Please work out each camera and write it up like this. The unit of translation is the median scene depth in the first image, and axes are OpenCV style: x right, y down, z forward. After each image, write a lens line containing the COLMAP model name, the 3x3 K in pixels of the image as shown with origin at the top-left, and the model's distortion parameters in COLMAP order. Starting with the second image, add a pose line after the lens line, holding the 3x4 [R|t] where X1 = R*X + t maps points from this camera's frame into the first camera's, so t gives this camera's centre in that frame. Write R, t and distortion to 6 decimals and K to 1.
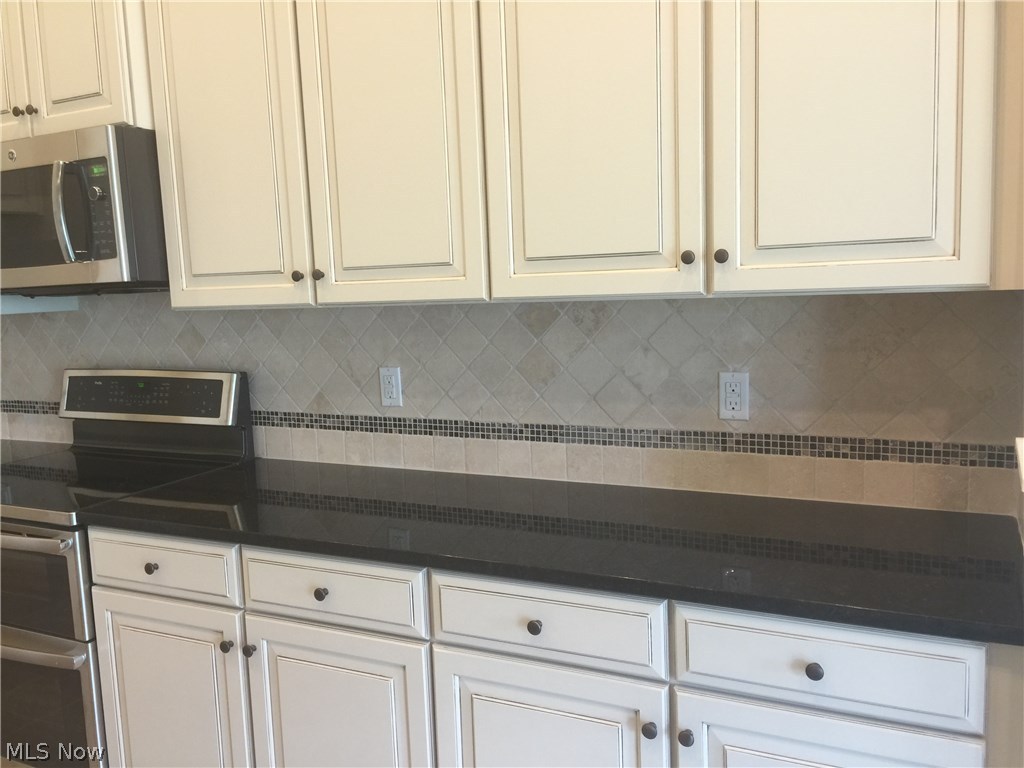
lens RADIAL K [[867.2, 0, 512.7], [0, 867.2, 382.9], [0, 0, 1]] dist [0.026543, -0.007144]
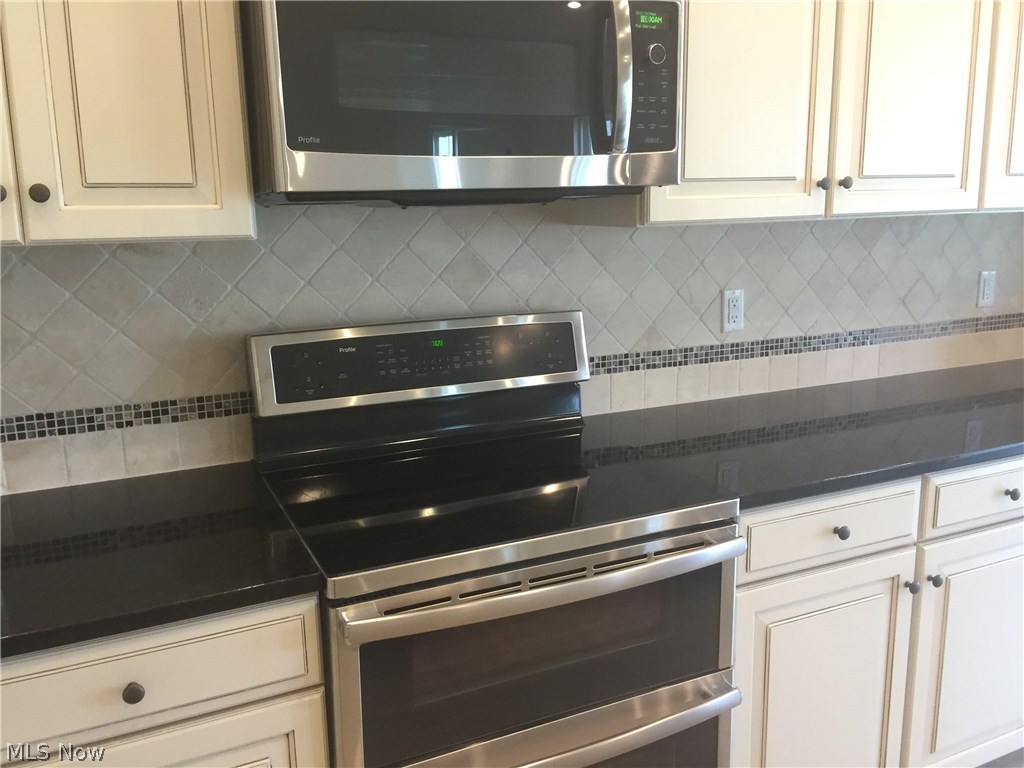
lens RADIAL K [[863.7, 0, 511.5], [0, 863.7, 375.2], [0, 0, 1]] dist [0.007476, 0.004487]
pose [[0.637635, -0.126898, 0.759815, -0.999696], [0.089743, 0.991859, 0.090340, -0.031559], [-0.765093, 0.010584, 0.643832, 0.579974]]
